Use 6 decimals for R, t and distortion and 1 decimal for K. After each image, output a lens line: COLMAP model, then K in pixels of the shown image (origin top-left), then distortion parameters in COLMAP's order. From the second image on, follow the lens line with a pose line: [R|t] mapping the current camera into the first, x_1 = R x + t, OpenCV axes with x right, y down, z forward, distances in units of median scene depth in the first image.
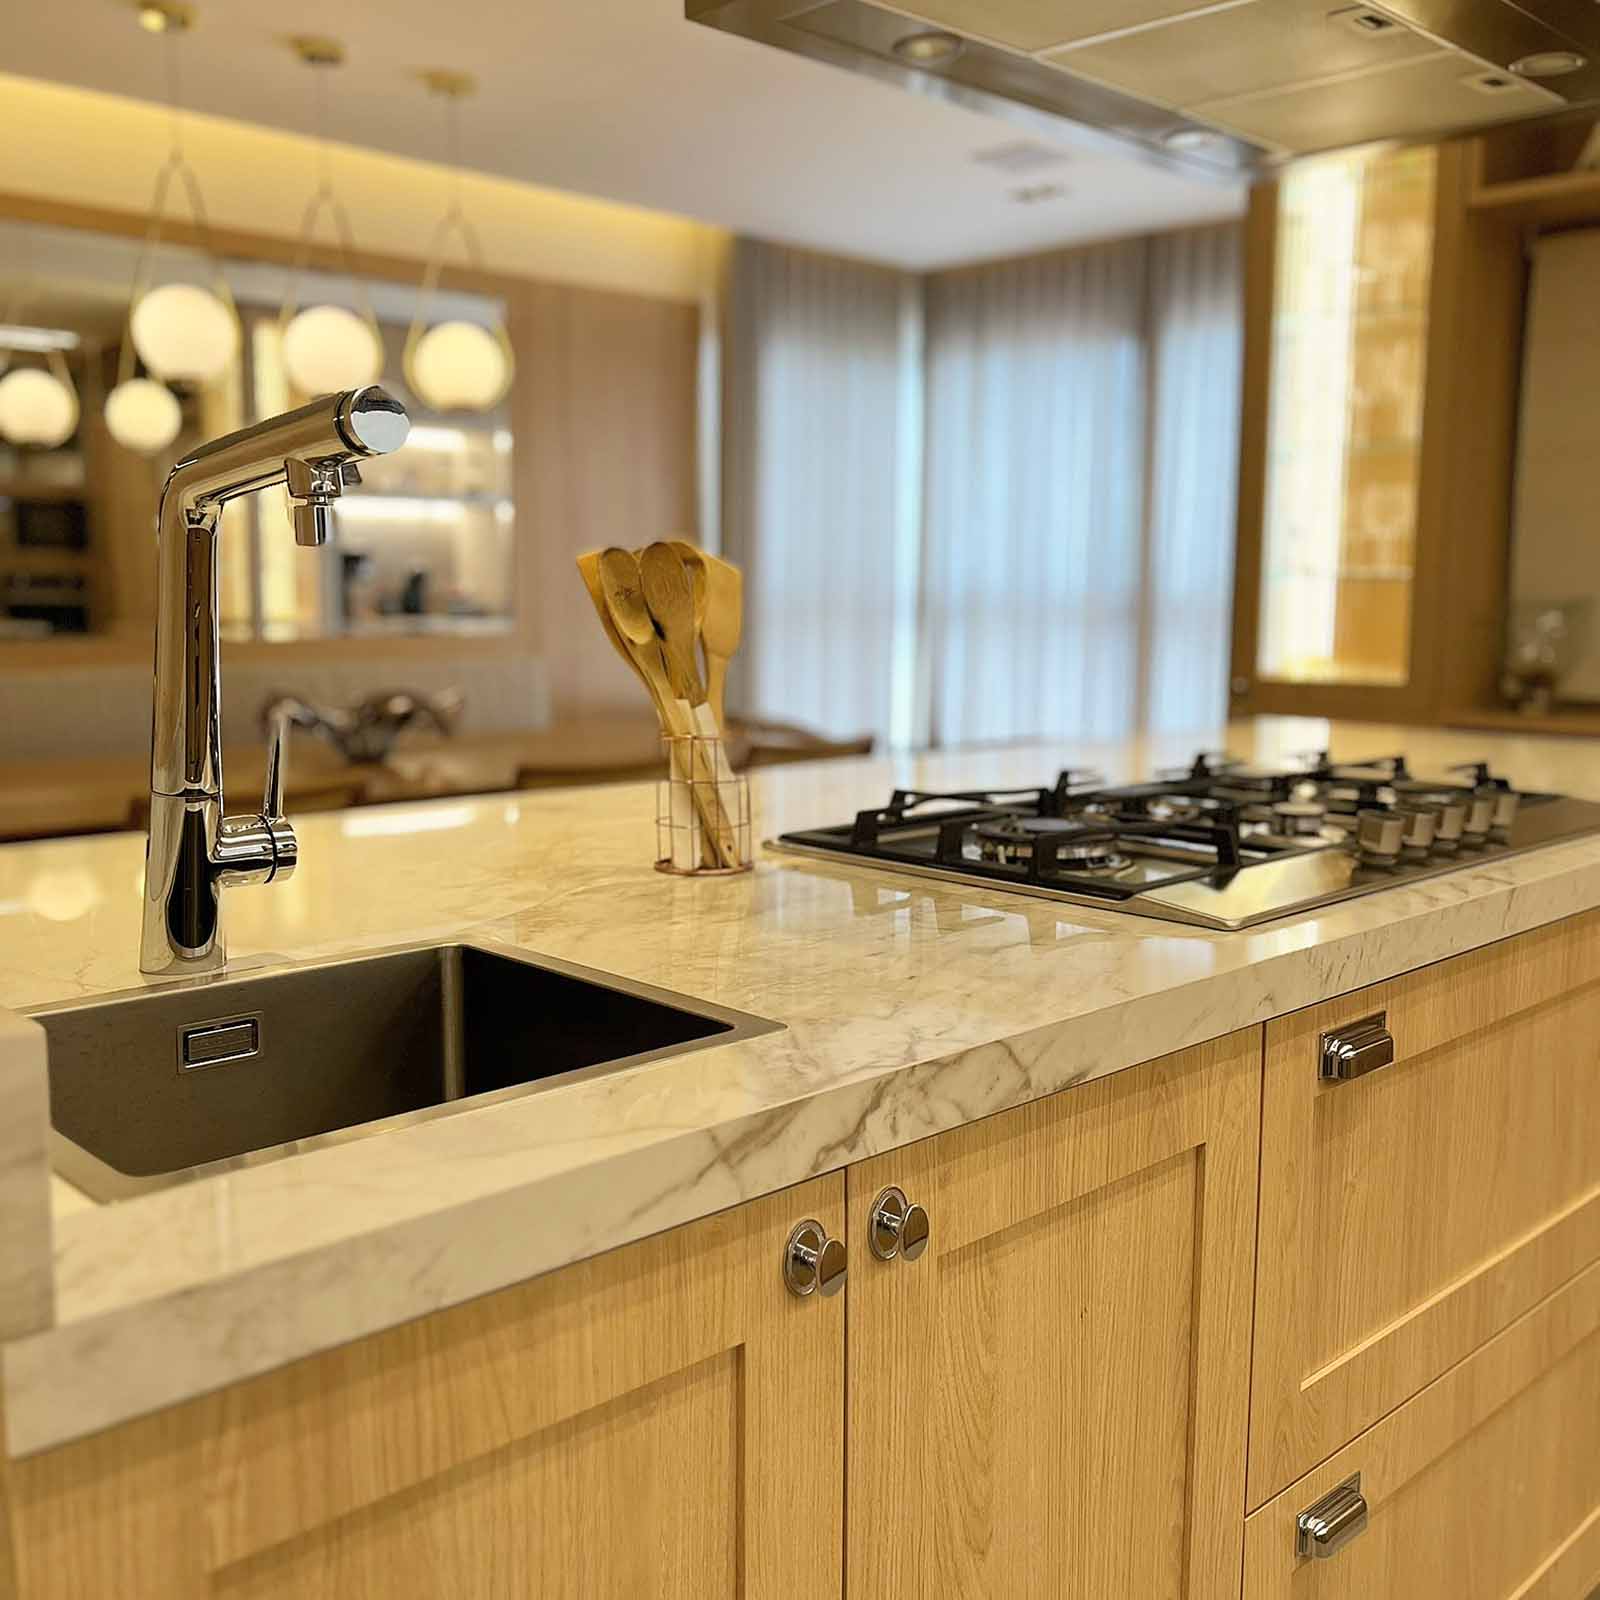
lens RADIAL K [[1606.5, 0, 800.3], [0, 1606.5, 806.3], [0, 0, 1]] dist [0.064316, 0.000000]
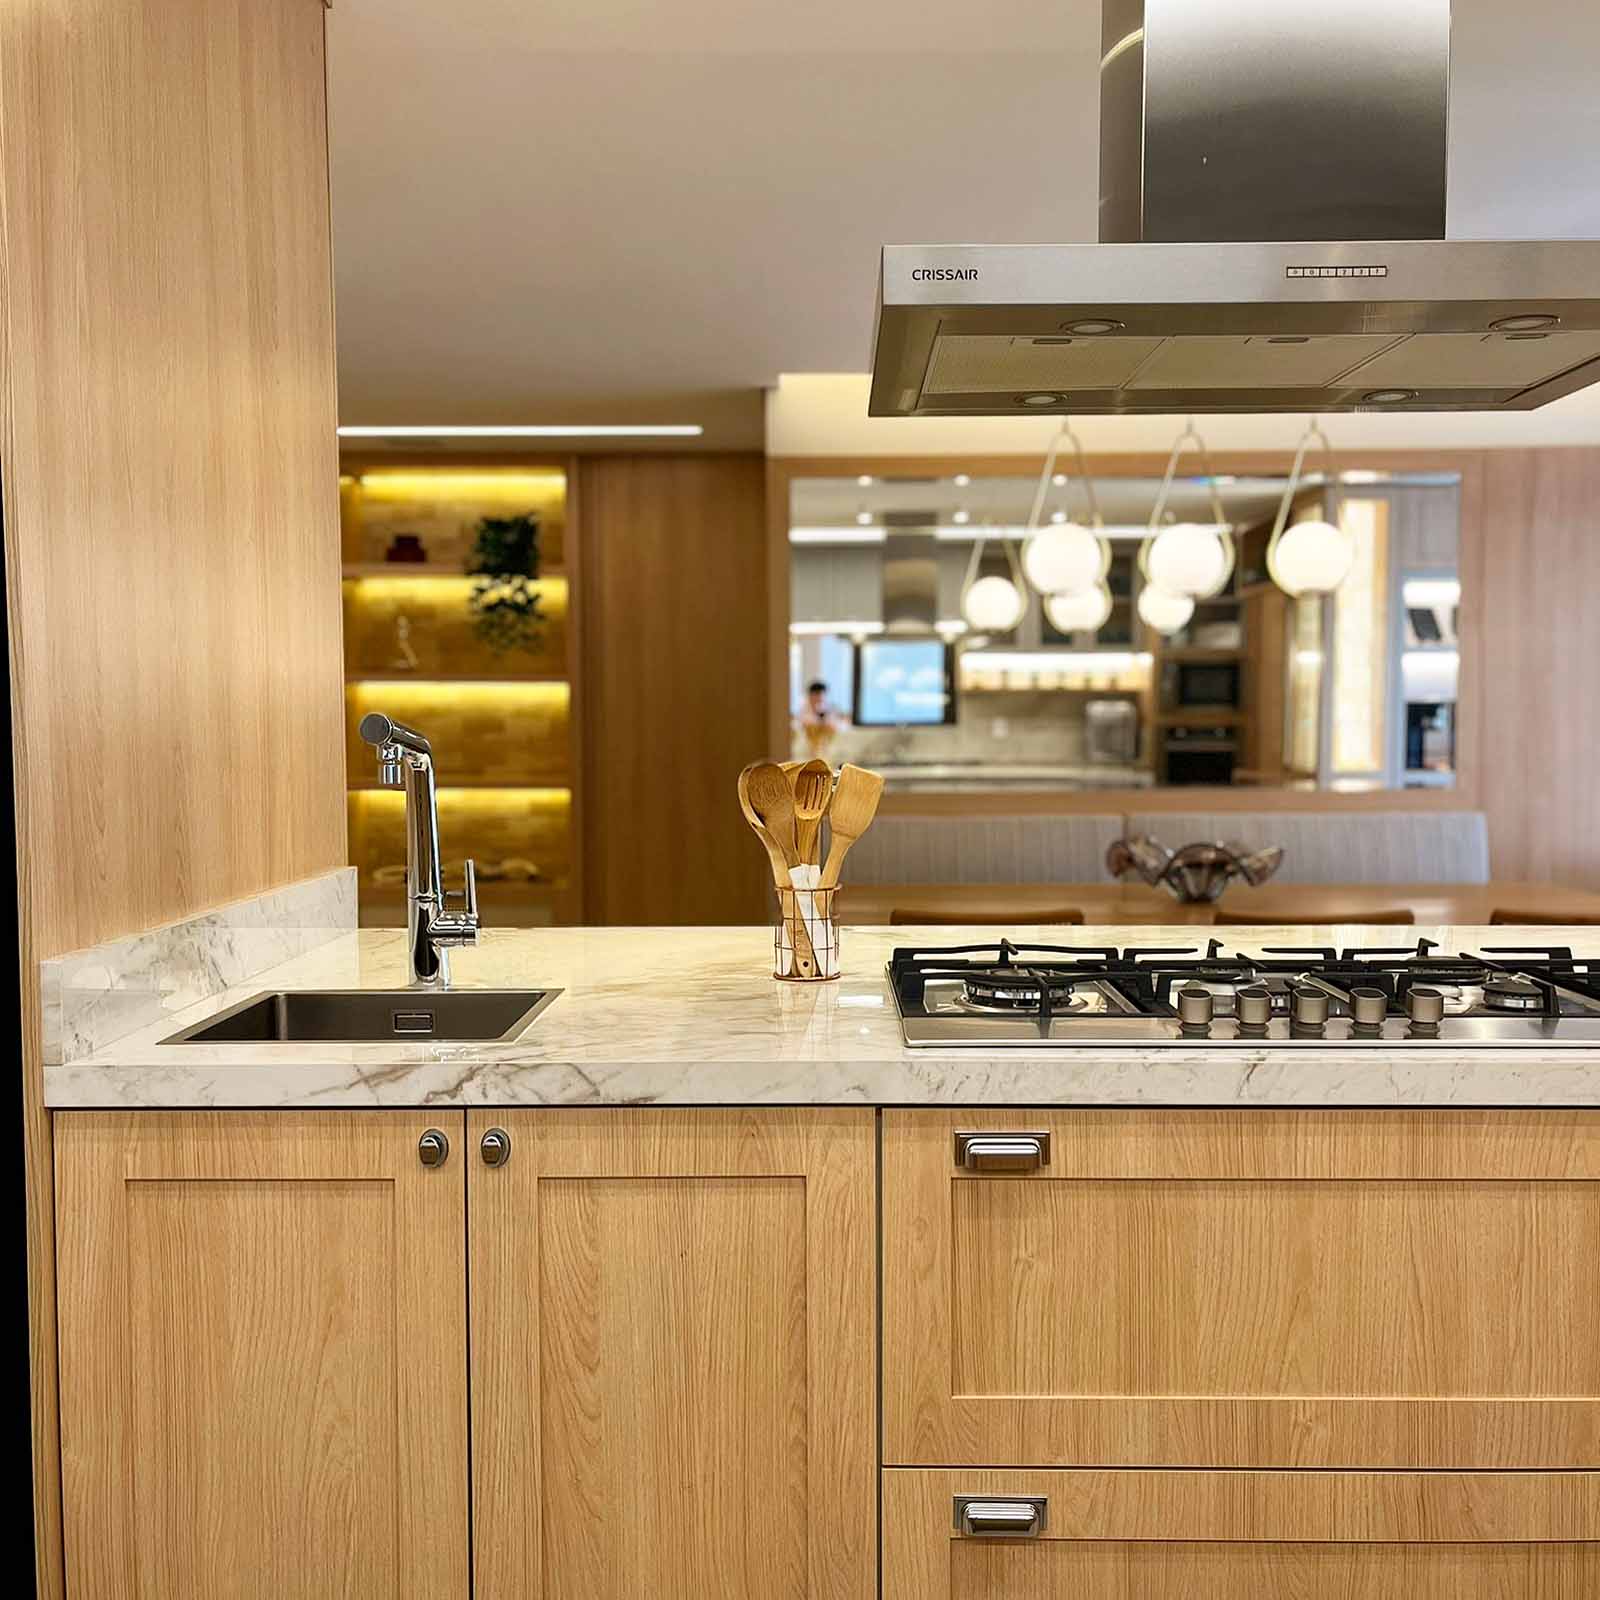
lens RADIAL K [[1606.5, 0, 800.1], [0, 1606.5, 794.0], [0, 0, 1]] dist [0.064316, 0.000000]
pose [[0.706544, 0.023878, -0.707266, 1.608073], [-0.086181, 0.994895, -0.052504, -0.084202], [0.702401, 0.098049, 0.704995, -0.125949]]
